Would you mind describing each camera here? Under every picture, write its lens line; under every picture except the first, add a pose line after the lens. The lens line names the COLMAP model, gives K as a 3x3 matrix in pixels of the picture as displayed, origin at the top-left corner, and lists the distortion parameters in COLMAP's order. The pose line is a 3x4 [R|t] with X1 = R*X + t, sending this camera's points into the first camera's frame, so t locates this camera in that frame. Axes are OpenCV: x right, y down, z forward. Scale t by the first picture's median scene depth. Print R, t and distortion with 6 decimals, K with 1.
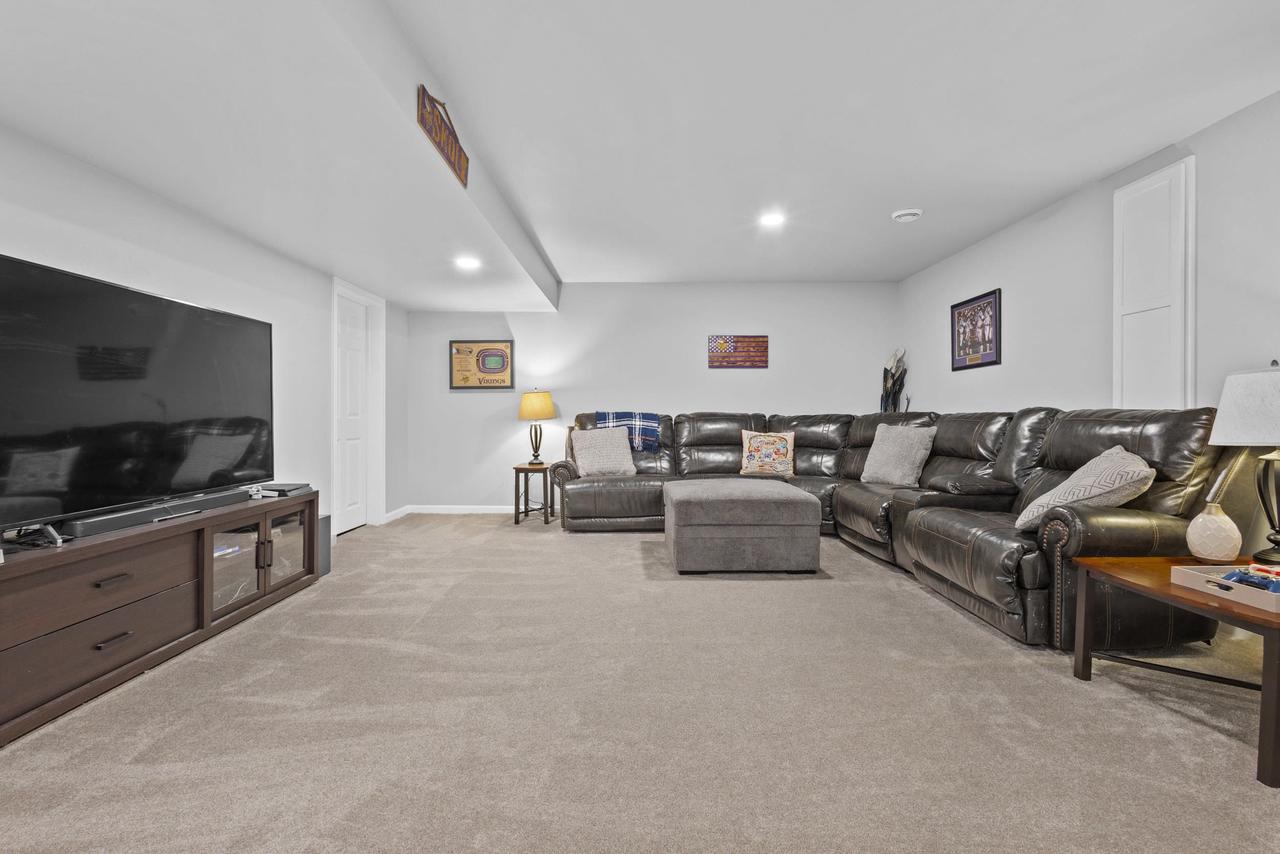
lens RADIAL K [[592.2, 0, 643.4], [0, 592.2, 415.3], [0, 0, 1]] dist [0.009470, -0.002566]
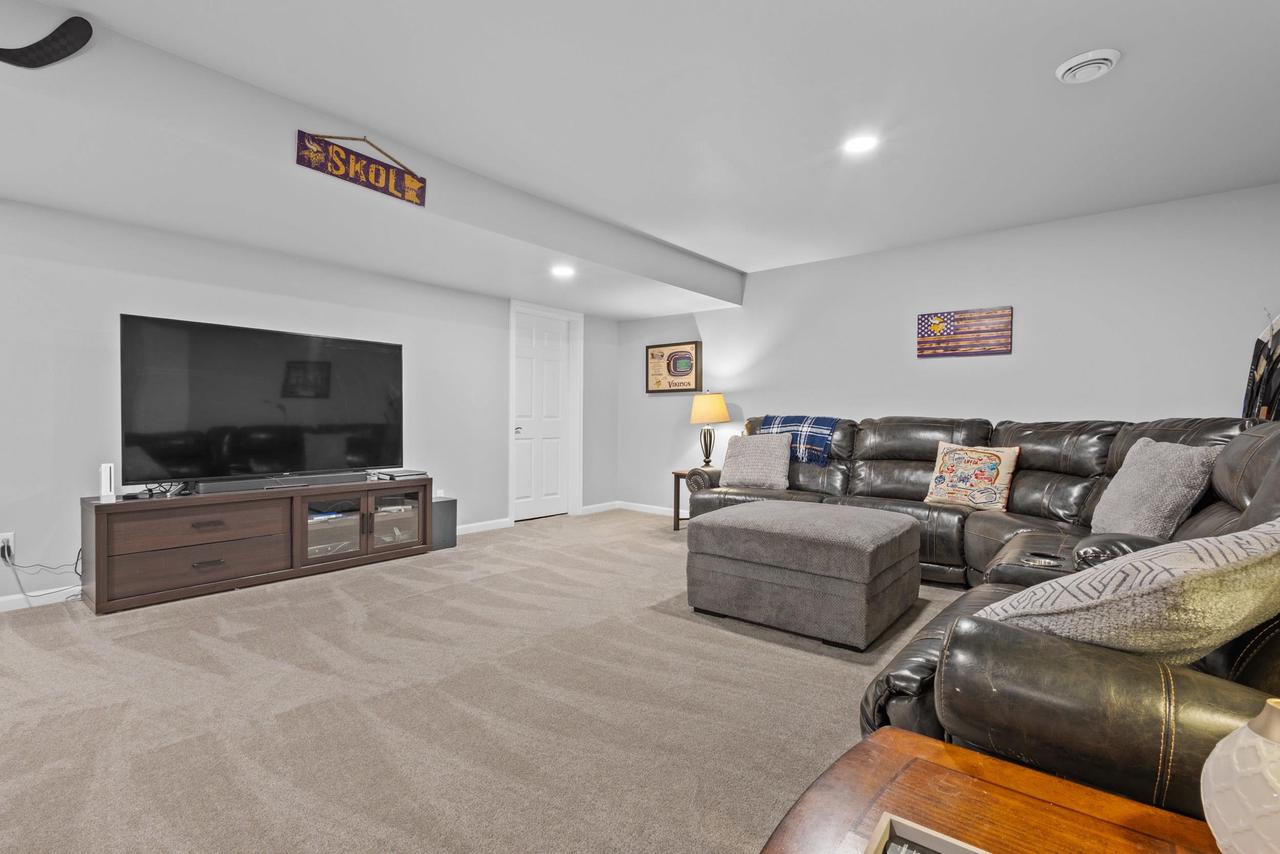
lens RADIAL K [[592.2, 0, 640.4], [0, 592.2, 433.8], [0, 0, 1]] dist [0.009470, -0.002566]
pose [[0.768919, 0.024401, -0.638881, 0.340947], [-0.009092, 0.999588, 0.027236, -0.001161], [0.639282, -0.015134, 0.768823, 0.203089]]
